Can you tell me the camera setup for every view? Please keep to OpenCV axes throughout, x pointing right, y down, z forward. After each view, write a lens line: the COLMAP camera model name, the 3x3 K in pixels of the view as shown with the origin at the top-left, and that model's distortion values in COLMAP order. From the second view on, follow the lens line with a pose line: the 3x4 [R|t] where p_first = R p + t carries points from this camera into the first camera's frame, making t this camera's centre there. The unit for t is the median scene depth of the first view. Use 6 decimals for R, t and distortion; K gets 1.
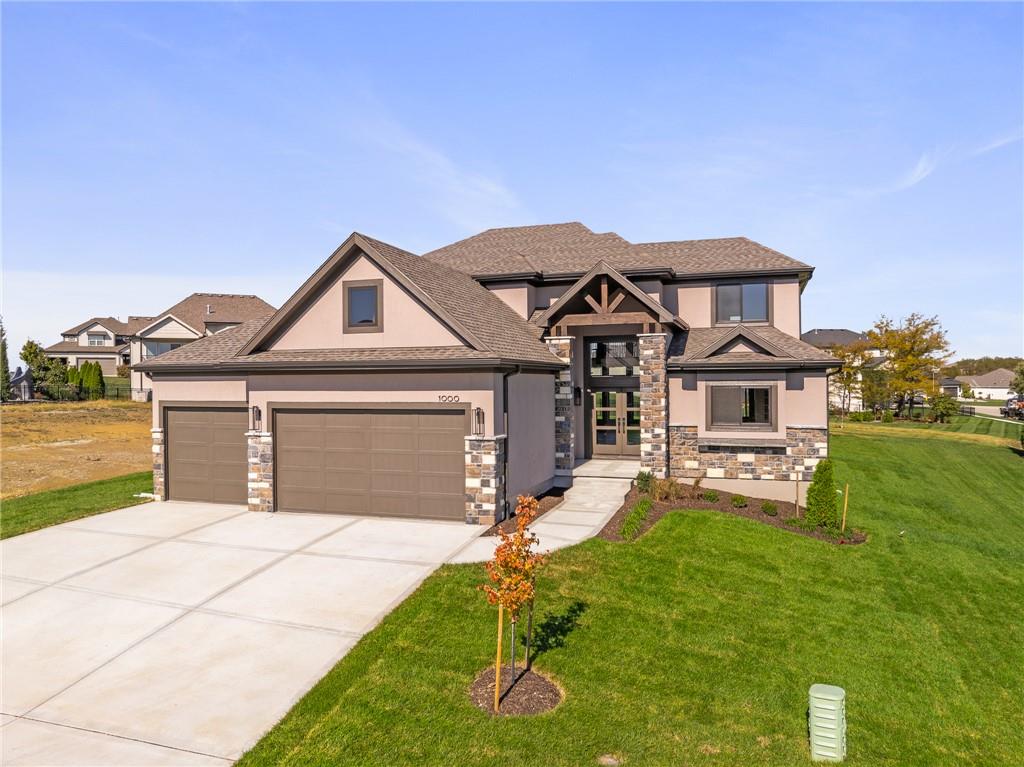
lens RADIAL K [[719.9, 0, 512.0], [0, 719.9, 383.5], [0, 0, 1]] dist [-0.037268, -0.006958]
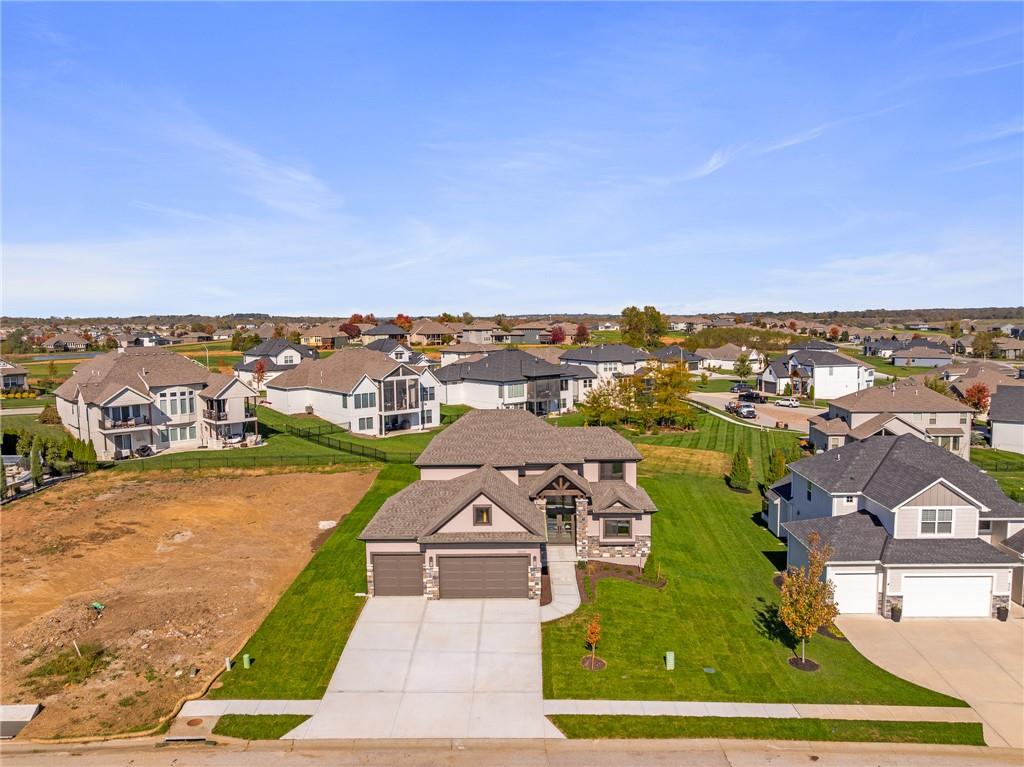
lens RADIAL K [[719.9, 0, 512.0], [0, 719.9, 383.5], [0, 0, 1]] dist [-0.037268, -0.006958]
pose [[0.952695, -0.032362, 0.302201, -0.725406], [0.006001, 0.996124, 0.087753, -0.664791], [-0.303870, -0.081789, 0.949196, -1.126123]]
